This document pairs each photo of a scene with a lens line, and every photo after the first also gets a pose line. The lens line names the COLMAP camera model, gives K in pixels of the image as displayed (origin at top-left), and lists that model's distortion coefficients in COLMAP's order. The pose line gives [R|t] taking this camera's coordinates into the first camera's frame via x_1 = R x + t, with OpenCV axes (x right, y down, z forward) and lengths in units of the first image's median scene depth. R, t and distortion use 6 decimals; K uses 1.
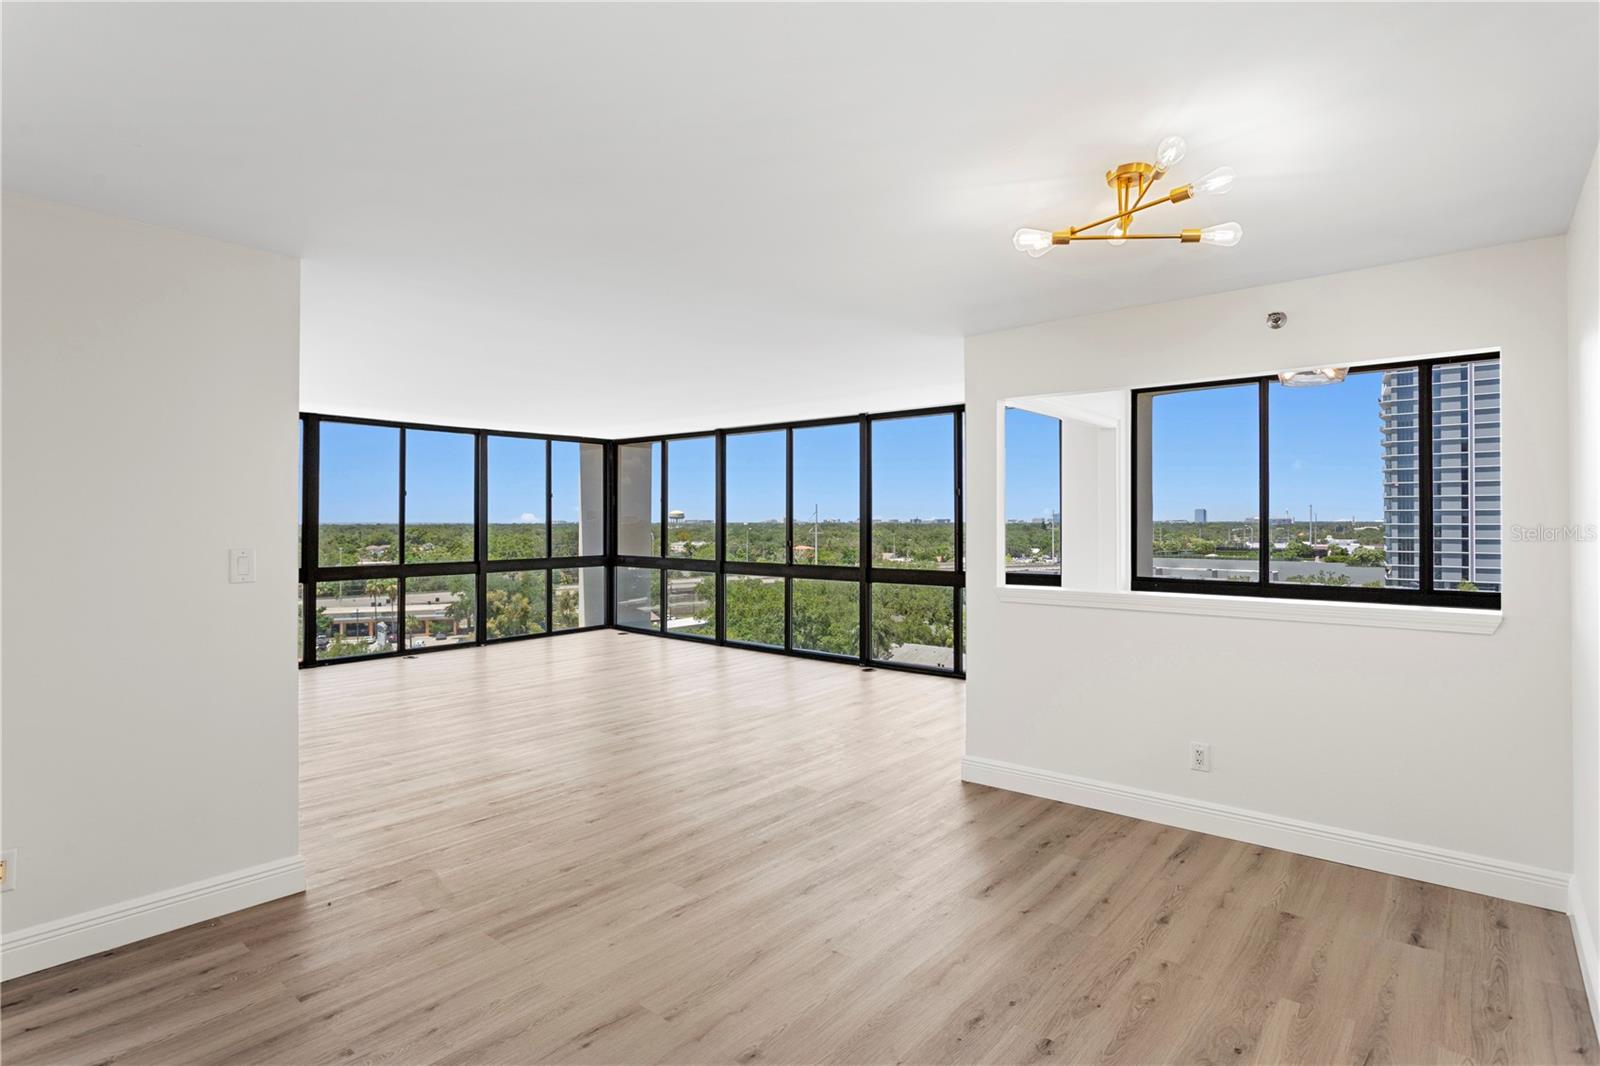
lens RADIAL K [[812.2, 0, 798.3], [0, 812.2, 511.2], [0, 0, 1]] dist [0.002191, 0.001641]
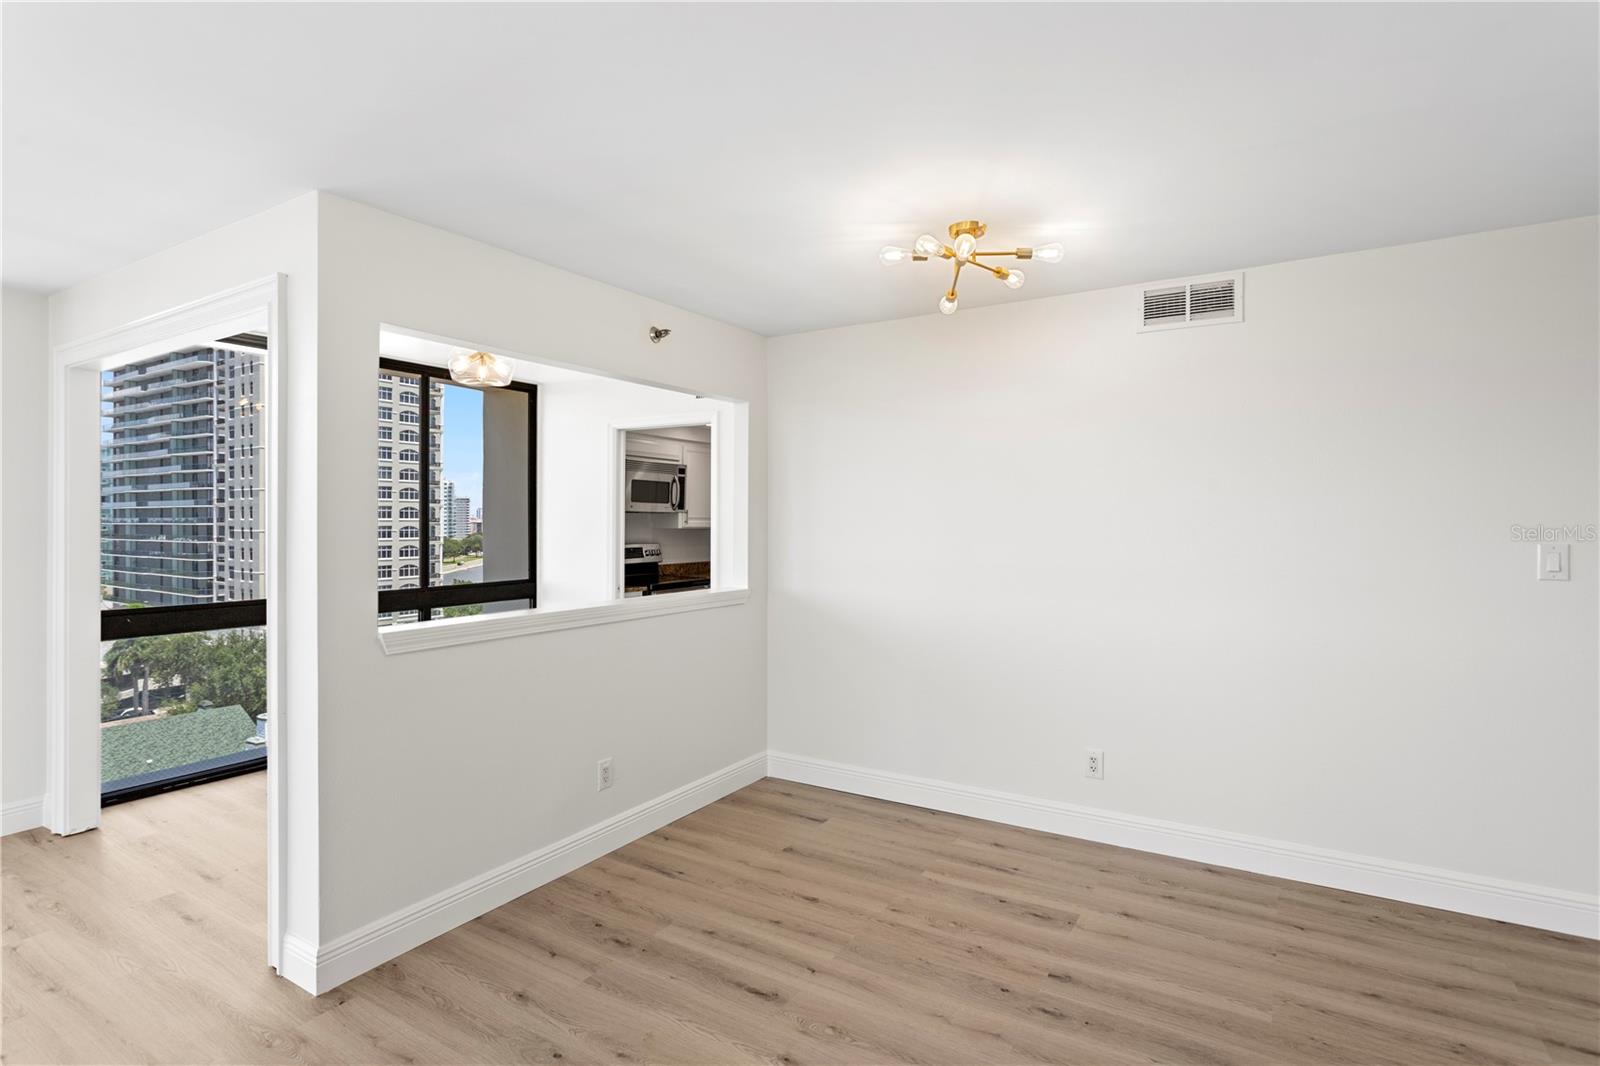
lens RADIAL K [[810.4, 0, 797.6], [0, 810.4, 518.9], [0, 0, 1]] dist [-0.004916, 0.001342]
pose [[-0.140869, 0.002466, 0.990025, -0.463306], [-0.011625, 0.999924, -0.004145, 0.008192], [-0.989960, -0.012092, -0.140829, 0.910253]]
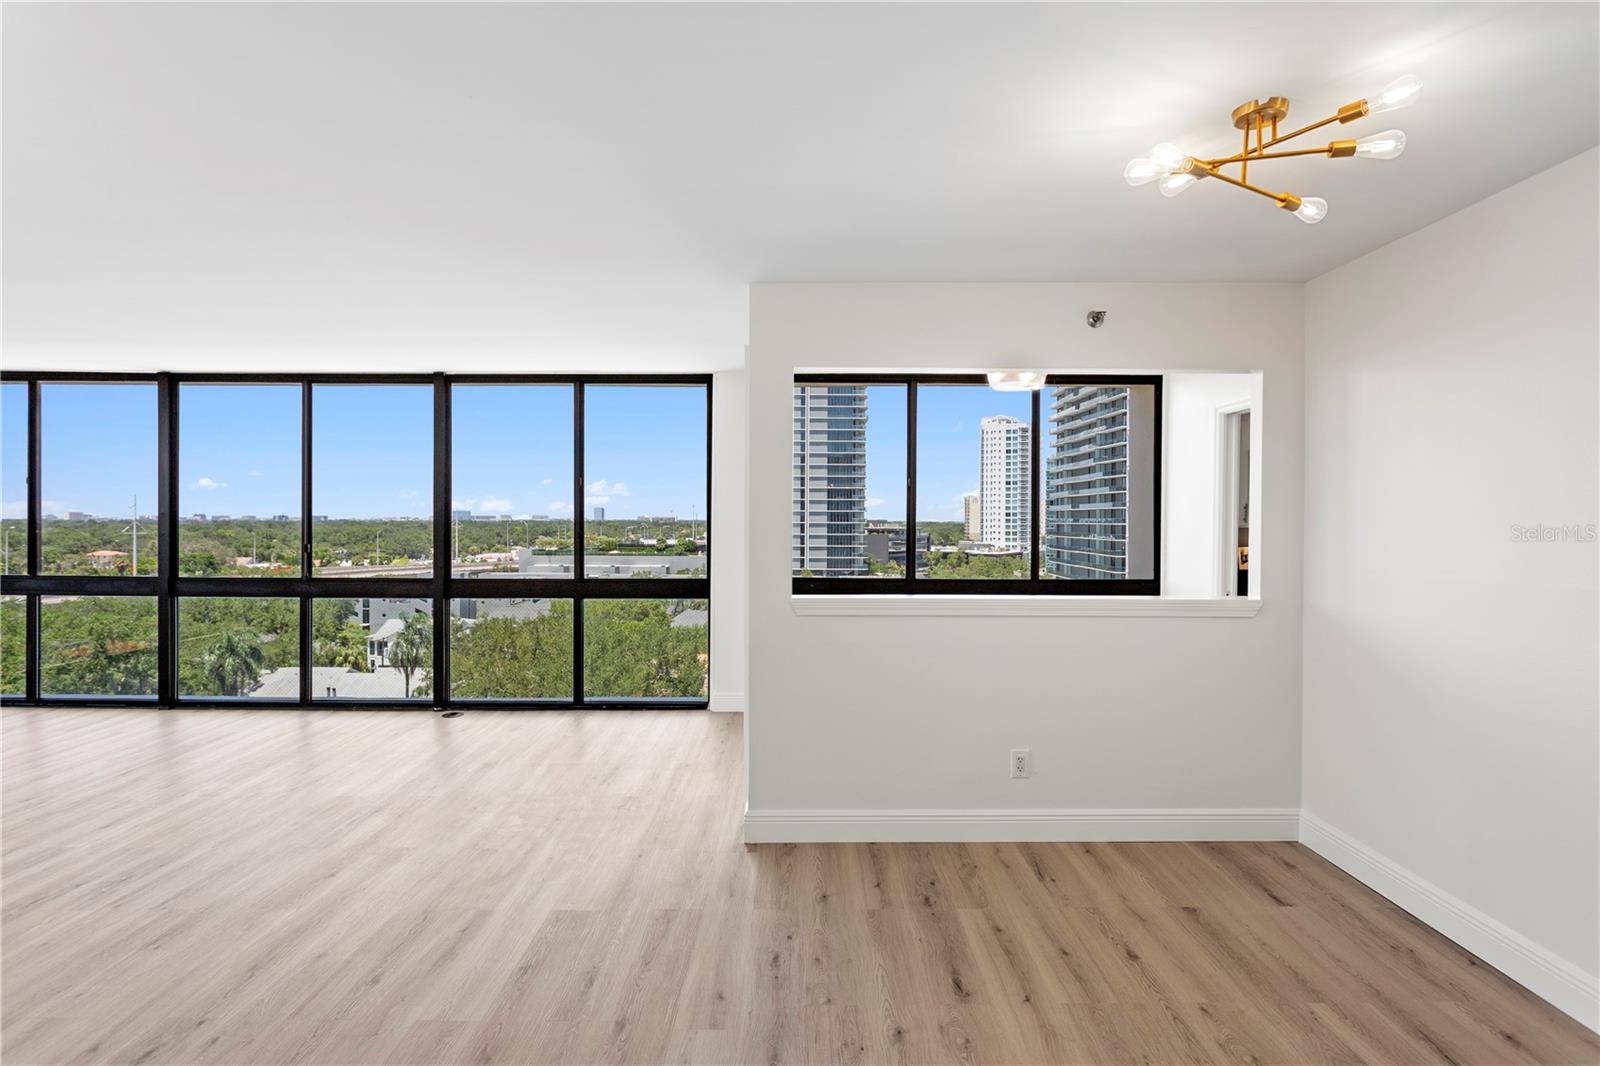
lens RADIAL K [[847.2, 0, 796.1], [0, 847.2, 526.3], [0, 0, 1]] dist [0.000897, 0.001648]
pose [[0.768850, -0.001582, 0.639427, -0.348344], [-0.011767, 0.999793, 0.016622, 0.007647], [-0.639321, -0.020304, 0.768672, 0.402865]]
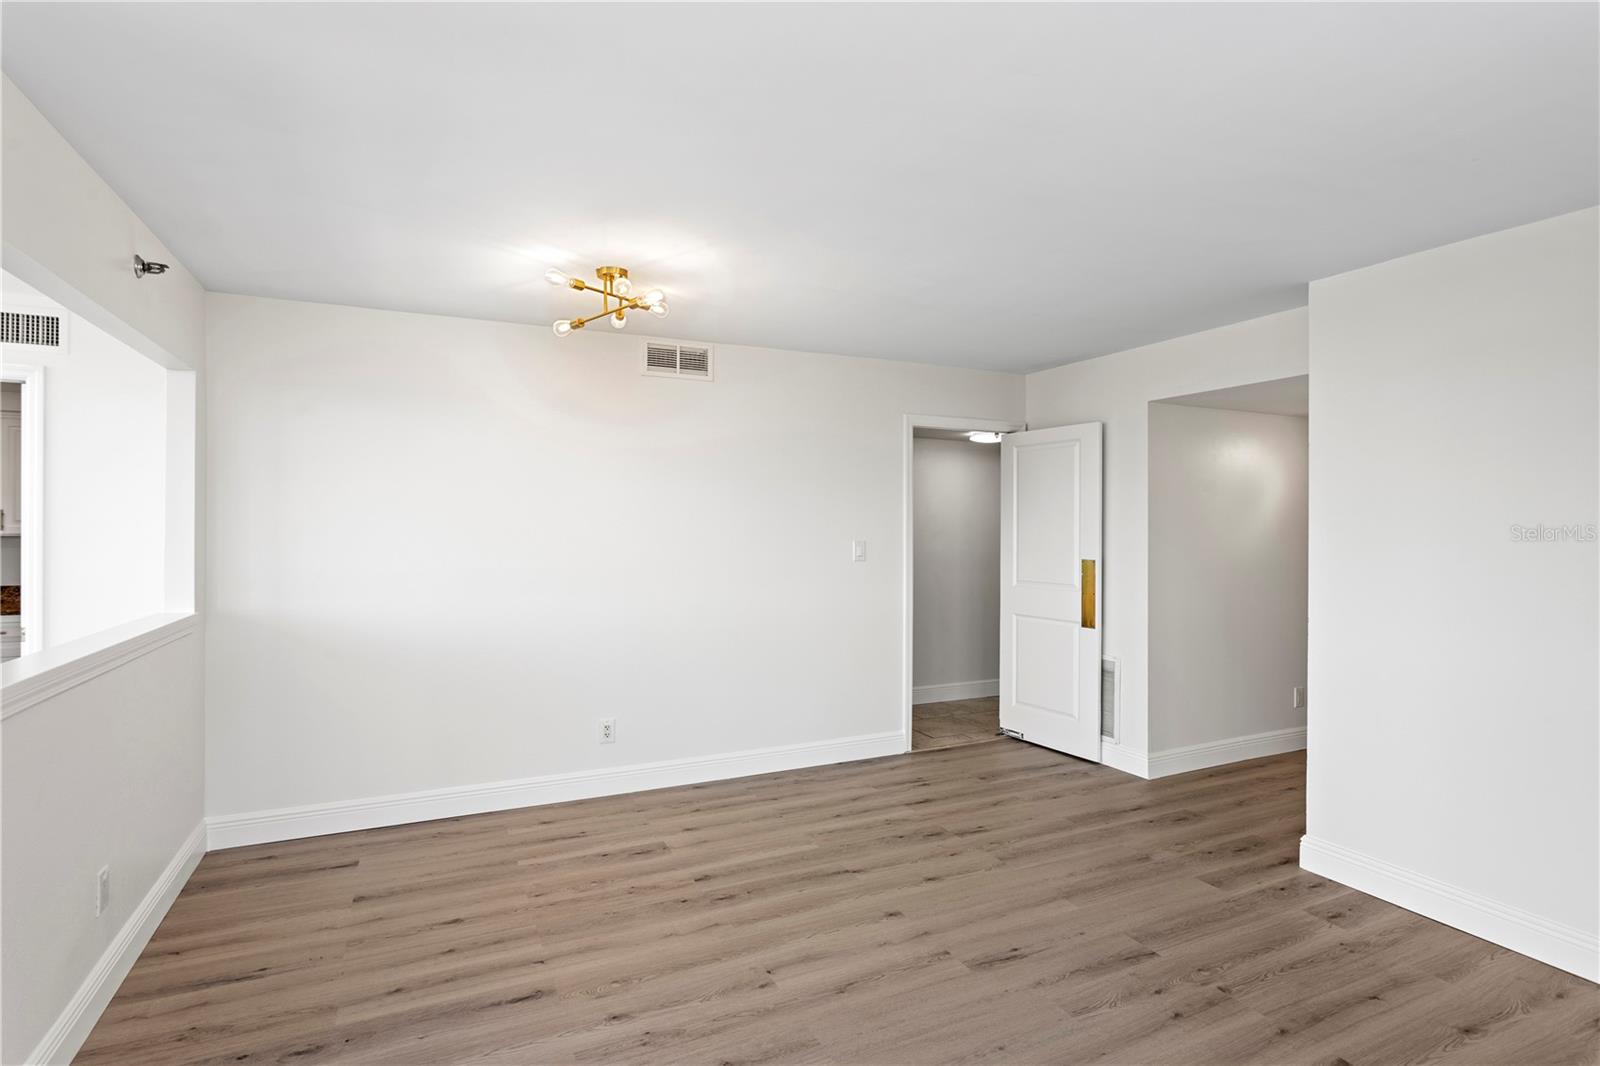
lens RADIAL K [[812.7, 0, 803.8], [0, 812.7, 526.1], [0, 0, 1]] dist [0.000550, 0.001433]
pose [[-0.910511, -0.003001, 0.413473, -0.285979], [-0.008417, 0.999901, -0.011277, 0.012694], [-0.413399, -0.013748, -0.910446, 1.358982]]
